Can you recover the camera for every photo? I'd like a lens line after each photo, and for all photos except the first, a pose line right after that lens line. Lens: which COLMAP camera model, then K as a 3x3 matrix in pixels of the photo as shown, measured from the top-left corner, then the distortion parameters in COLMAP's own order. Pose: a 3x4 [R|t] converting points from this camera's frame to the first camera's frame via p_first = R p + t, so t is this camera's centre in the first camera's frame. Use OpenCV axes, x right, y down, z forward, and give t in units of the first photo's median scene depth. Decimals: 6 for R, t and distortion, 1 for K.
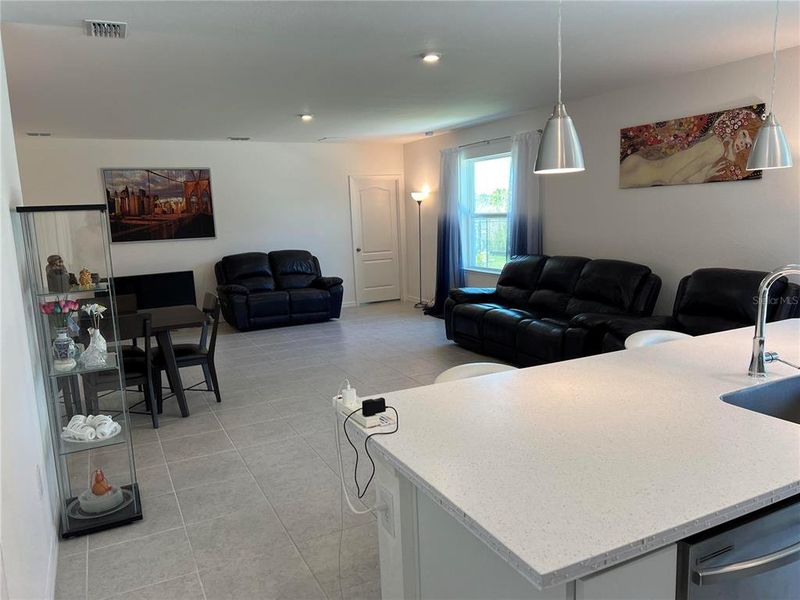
lens RADIAL K [[590.8, 0, 396.3], [0, 590.8, 312.9], [0, 0, 1]] dist [0.060178, -0.061249]
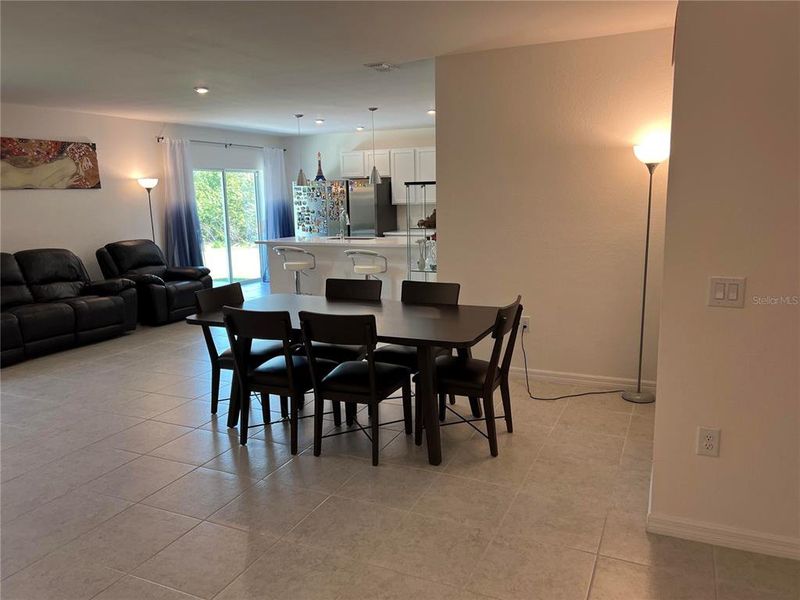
lens RADIAL K [[590.8, 0, 403.0], [0, 590.8, 302.0], [0, 0, 1]] dist [0.060178, -0.061249]
pose [[-0.623433, -0.090093, 0.776669, -0.900789], [0.180301, 0.950002, 0.254927, -0.142201], [-0.760804, 0.298964, -0.576019, 1.025737]]
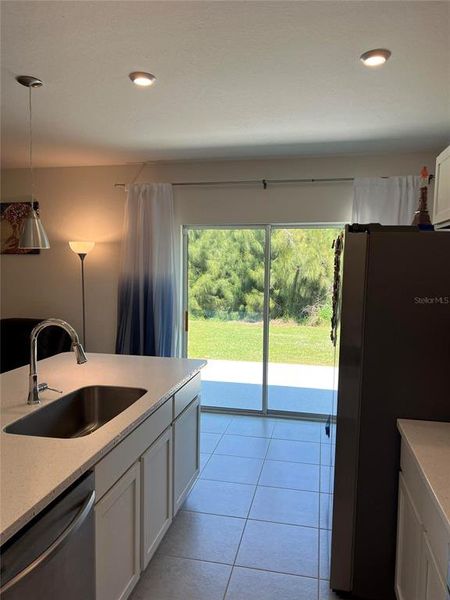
lens RADIAL K [[443.1, 0, 223.5], [0, 443.1, 298.2], [0, 0, 1]] dist [0.060178, -0.061249]
pose [[0.621042, -0.016302, 0.783608, 0.035308], [0.102405, 0.992901, -0.060504, -0.008248], [-0.777058, 0.117821, 0.618303, 0.016000]]
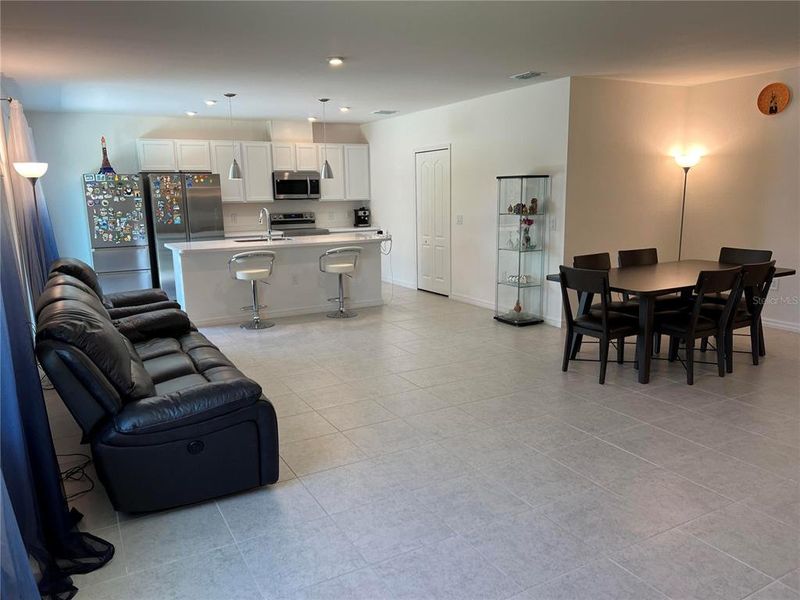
lens RADIAL K [[590.8, 0, 387.4], [0, 590.8, 308.0], [0, 0, 1]] dist [0.060178, -0.061249]
pose [[-0.997990, 0.060789, -0.017918, 0.002834], [0.050045, 0.929393, 0.365684, -0.255709], [0.038882, 0.364052, -0.930567, 1.471135]]
